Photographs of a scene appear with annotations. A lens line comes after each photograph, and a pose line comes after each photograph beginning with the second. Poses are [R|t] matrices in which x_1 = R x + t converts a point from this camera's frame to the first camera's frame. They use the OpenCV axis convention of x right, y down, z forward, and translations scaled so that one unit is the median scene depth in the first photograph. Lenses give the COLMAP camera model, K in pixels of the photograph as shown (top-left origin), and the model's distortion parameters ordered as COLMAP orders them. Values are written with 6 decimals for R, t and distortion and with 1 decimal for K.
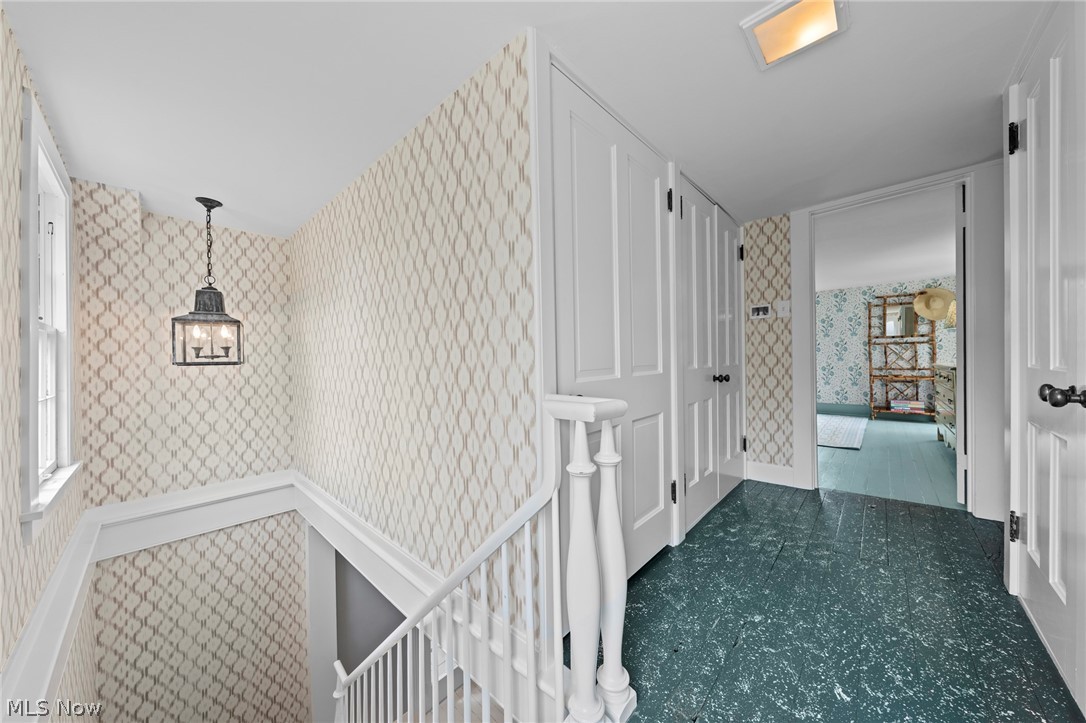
lens RADIAL K [[365.7, 0, 550.3], [0, 365.7, 359.9], [0, 0, 1]] dist [-0.005999, -0.000026]
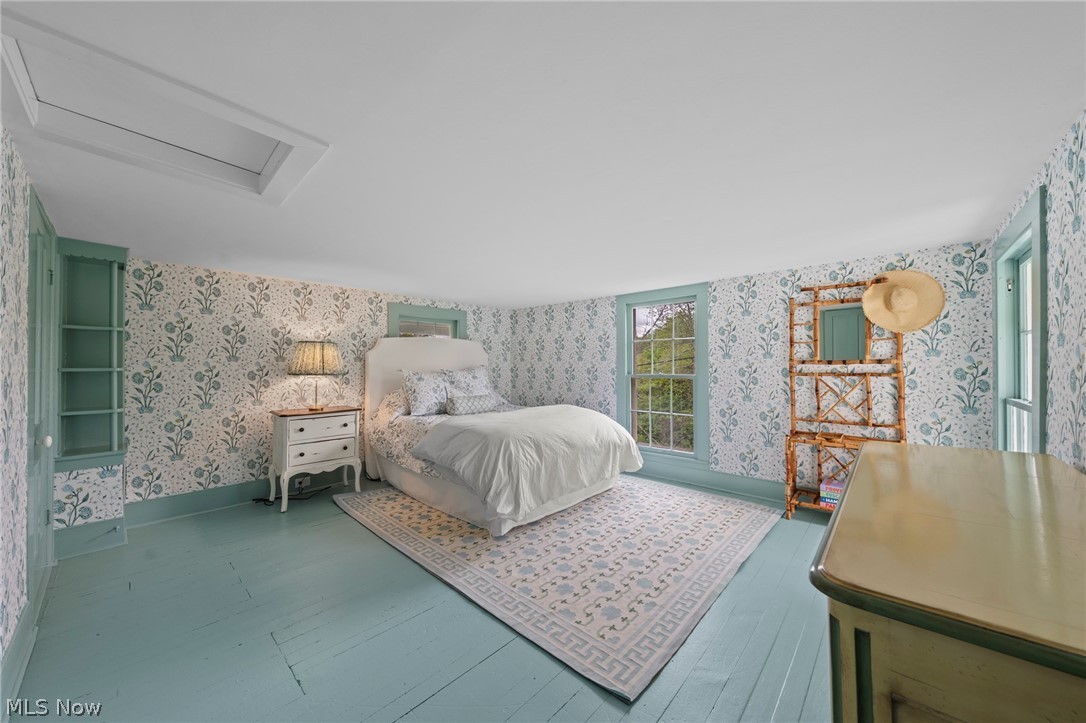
lens RADIAL K [[397.0, 0, 537.3], [0, 397.0, 361.3], [0, 0, 1]] dist [-0.005081, -0.000187]
pose [[0.999802, 0.019167, 0.005432, 0.511146], [-0.019029, 0.999520, -0.024465, -0.042176], [-0.005898, 0.024357, 0.999686, 0.419473]]
